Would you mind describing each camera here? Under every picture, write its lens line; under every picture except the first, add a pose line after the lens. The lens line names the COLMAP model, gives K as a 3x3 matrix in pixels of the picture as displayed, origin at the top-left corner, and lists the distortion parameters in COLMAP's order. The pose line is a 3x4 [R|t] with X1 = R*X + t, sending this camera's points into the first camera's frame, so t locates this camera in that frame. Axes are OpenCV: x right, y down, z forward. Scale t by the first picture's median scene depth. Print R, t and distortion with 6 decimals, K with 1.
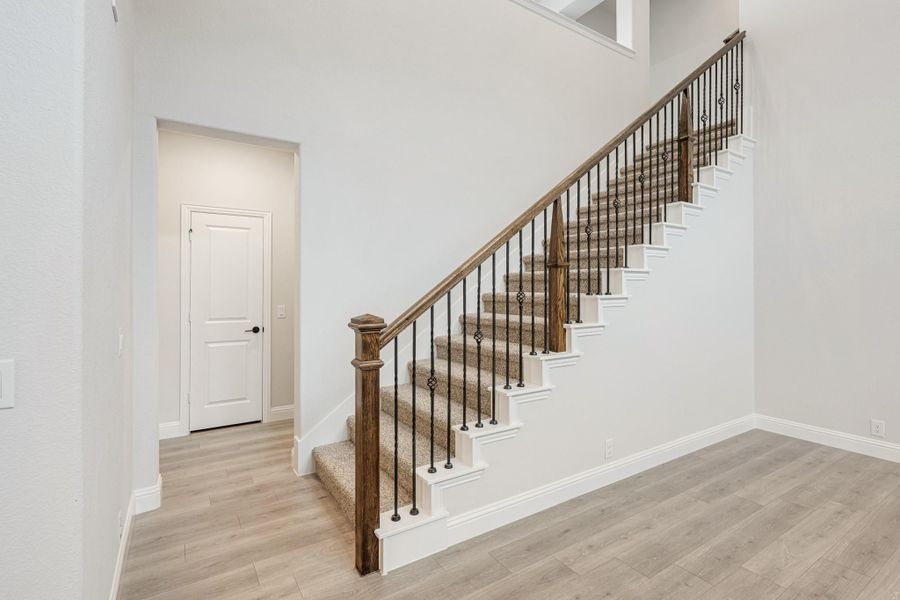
lens RADIAL K [[434.3, 0, 458.8], [0, 434.3, 294.7], [0, 0, 1]] dist [-0.004012, 0.000130]
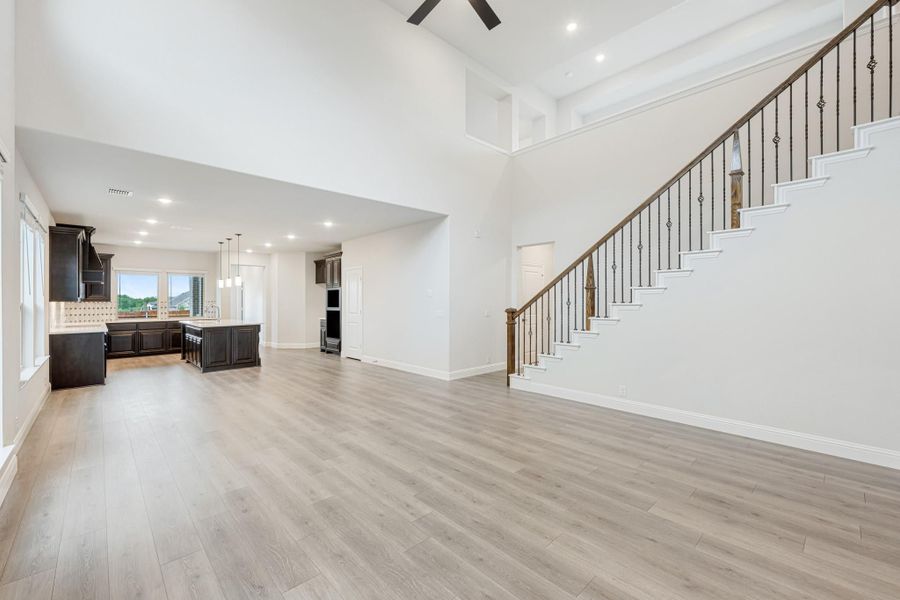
lens RADIAL K [[377.2, 0, 452.2], [0, 377.2, 299.1], [0, 0, 1]] dist [-0.003563, -0.000250]
pose [[0.174839, -0.002525, -0.984594, 1.952994], [-0.015947, 0.999858, -0.005396, 0.004659], [0.984468, 0.016645, 0.174774, 0.056798]]
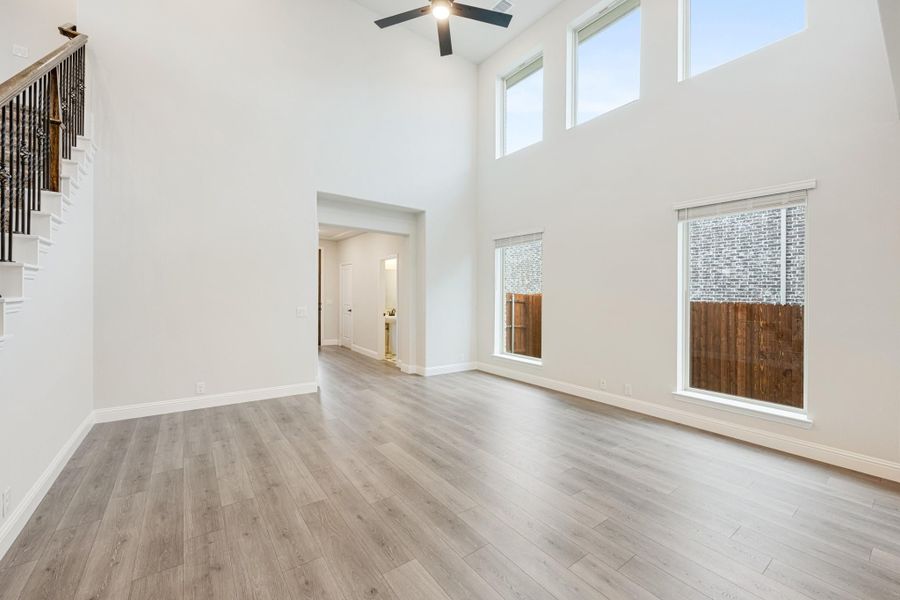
lens RADIAL K [[359.8, 0, 453.1], [0, 359.8, 293.6], [0, 0, 1]] dist [0.000298, 0.000164]
pose [[-0.054202, 0.002326, 0.998527, -0.365610], [0.002025, 0.999995, -0.002219, -0.003885], [-0.998528, 0.001901, -0.054207, 0.292545]]
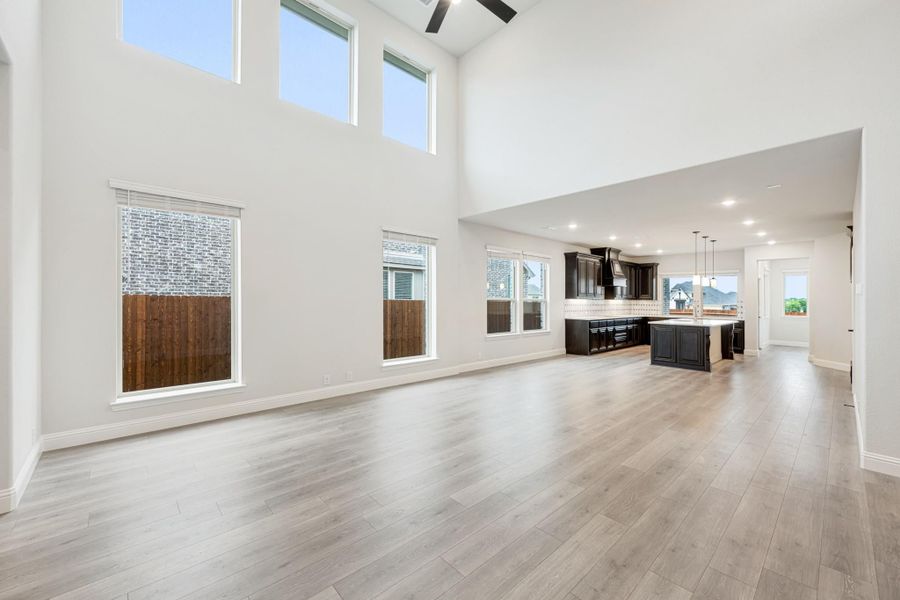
lens RADIAL K [[359.8, 0, 449.0], [0, 359.8, 299.3], [0, 0, 1]] dist [0.000298, 0.000164]
pose [[-0.988415, -0.010074, -0.151442, 1.035853], [-0.014086, 0.999577, 0.025443, -0.021442], [0.151121, 0.027281, -0.988139, 1.334566]]
